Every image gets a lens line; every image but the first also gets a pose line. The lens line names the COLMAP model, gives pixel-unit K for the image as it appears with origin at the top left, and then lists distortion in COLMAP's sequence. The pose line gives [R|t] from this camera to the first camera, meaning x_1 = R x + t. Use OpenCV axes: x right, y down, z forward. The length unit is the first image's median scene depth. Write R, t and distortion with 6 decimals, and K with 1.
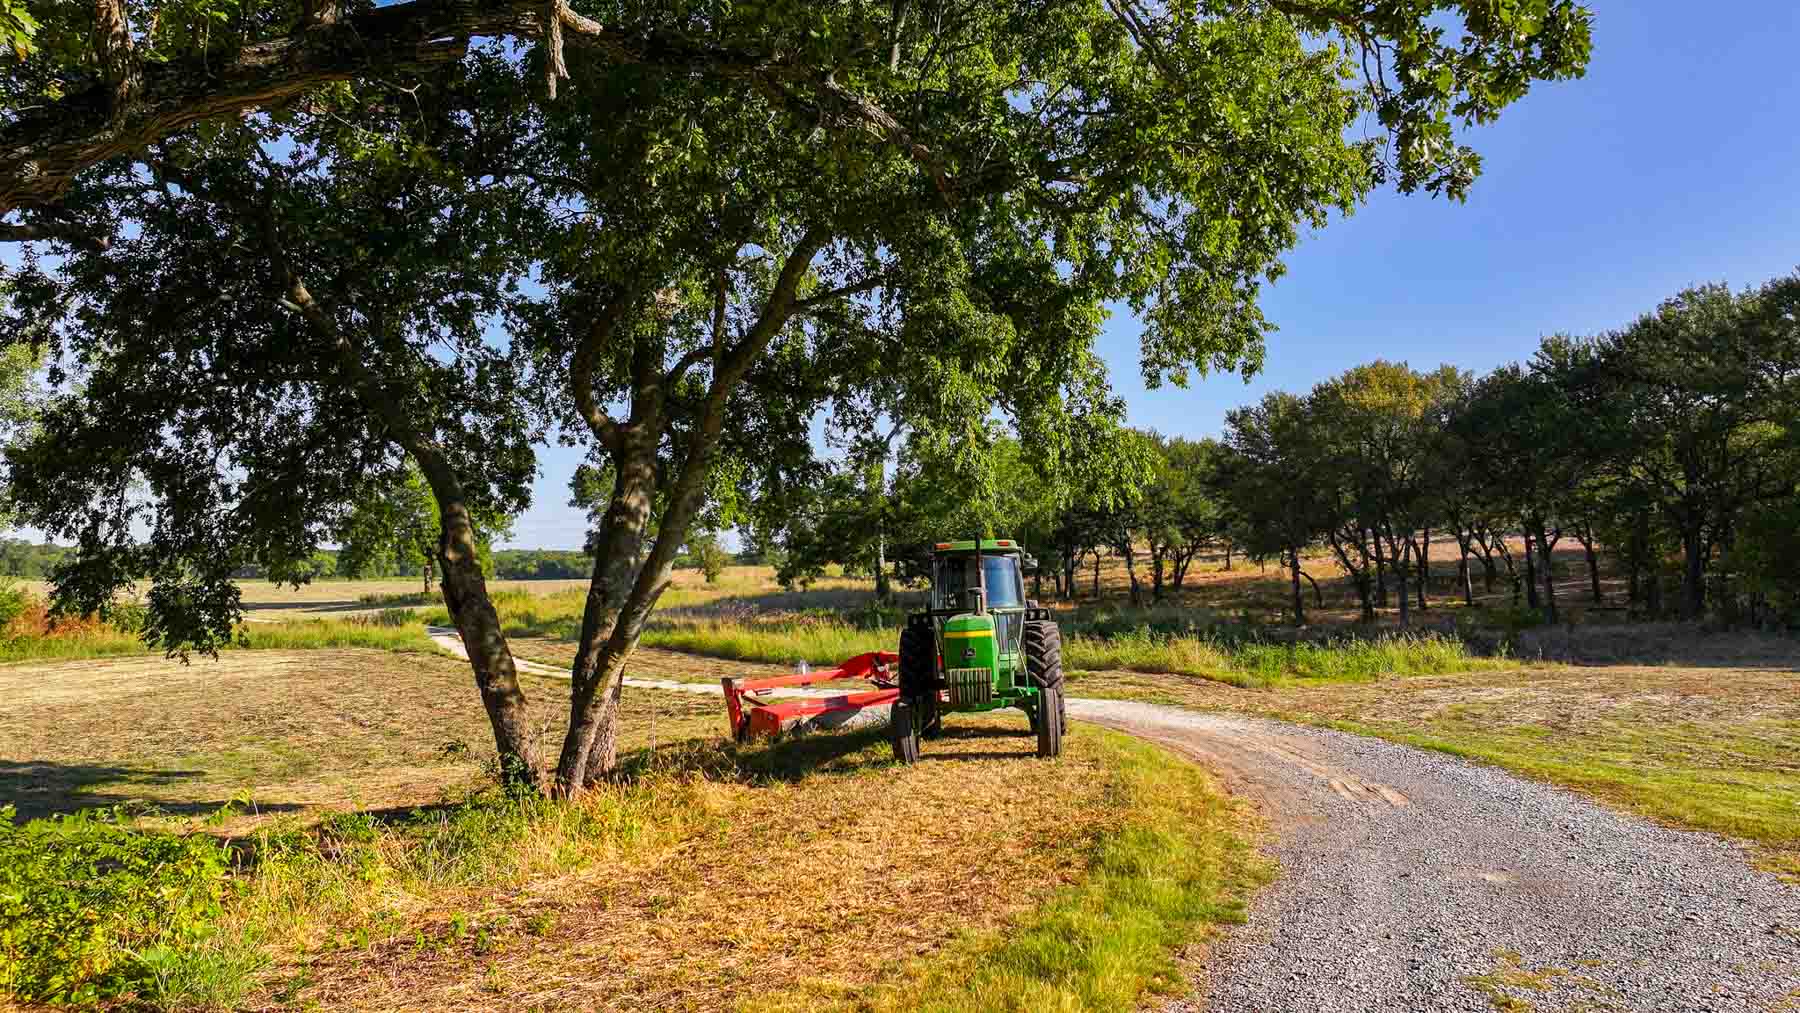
lens RADIAL K [[1265.6, 0, 897.7], [0, 1265.6, 504.4], [0, 0, 1]] dist [0.012733, 0.001709]
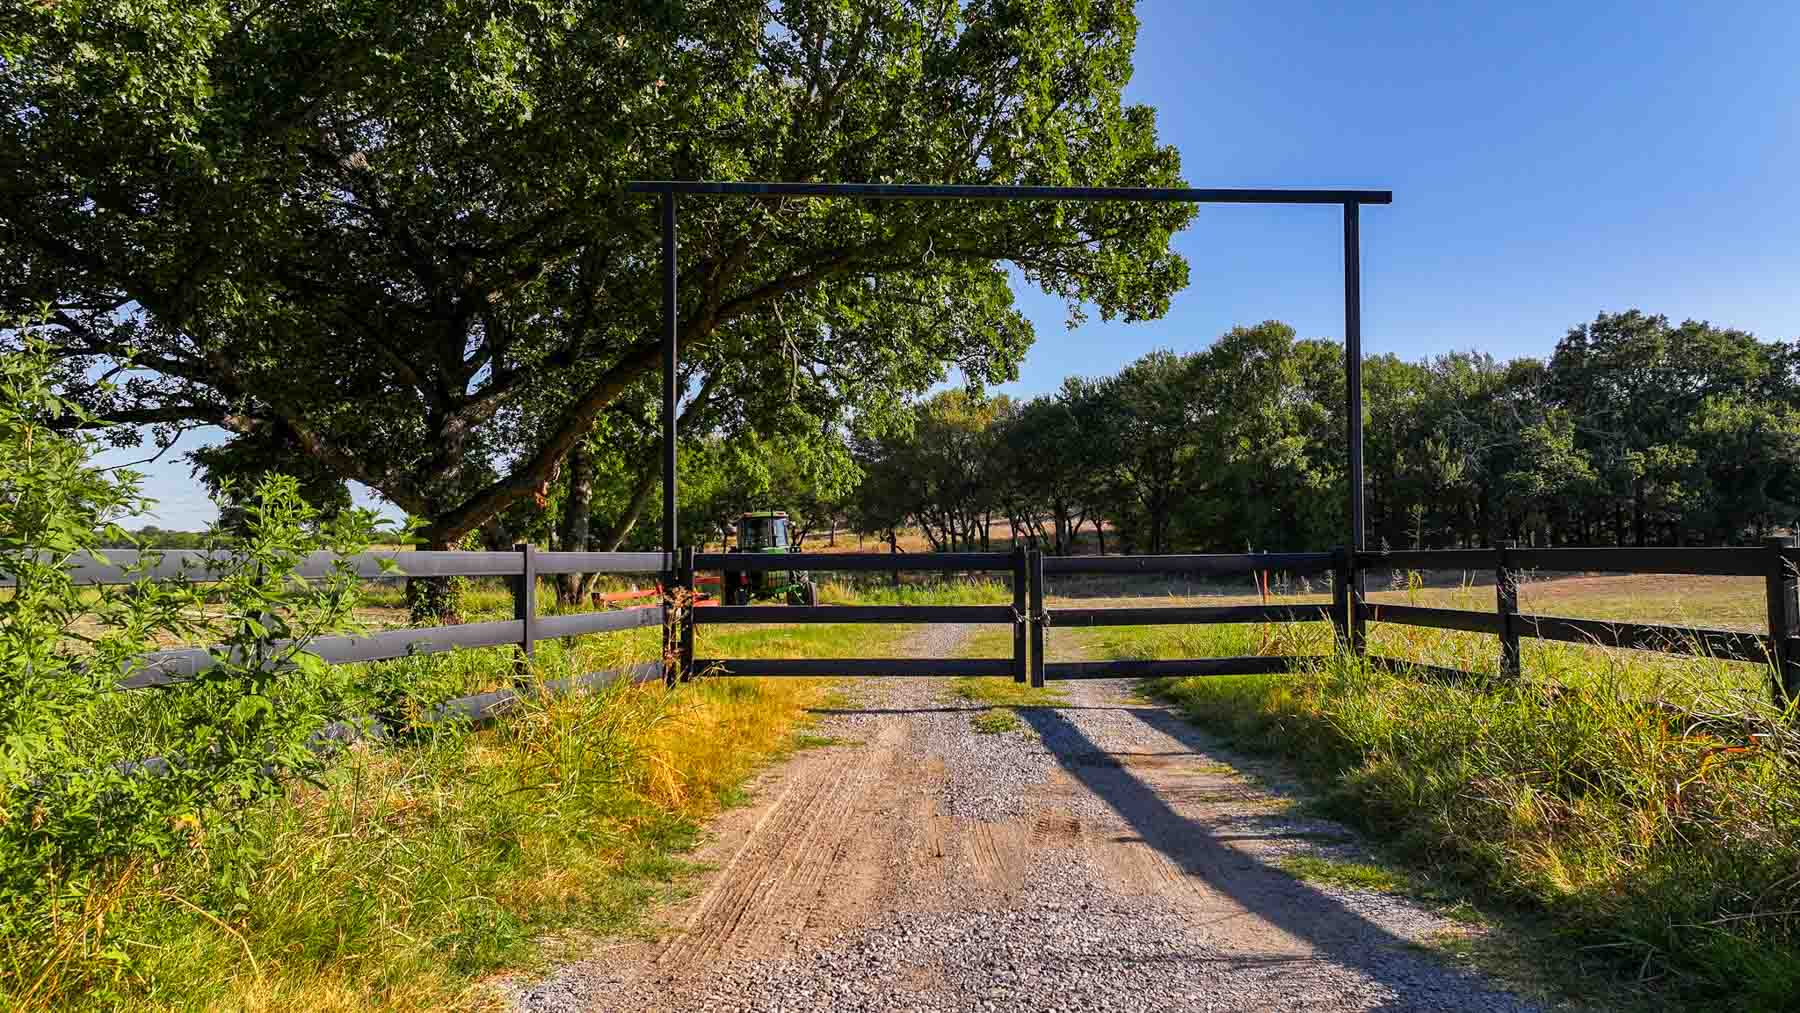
lens RADIAL K [[1265.6, 0, 900.2], [0, 1265.6, 506.9], [0, 0, 1]] dist [0.012733, 0.001709]
pose [[0.948186, 0.013293, 0.317438, -0.097387], [-0.018275, 0.999752, 0.012723, -0.001982], [-0.317190, -0.017865, 0.948194, -0.245645]]
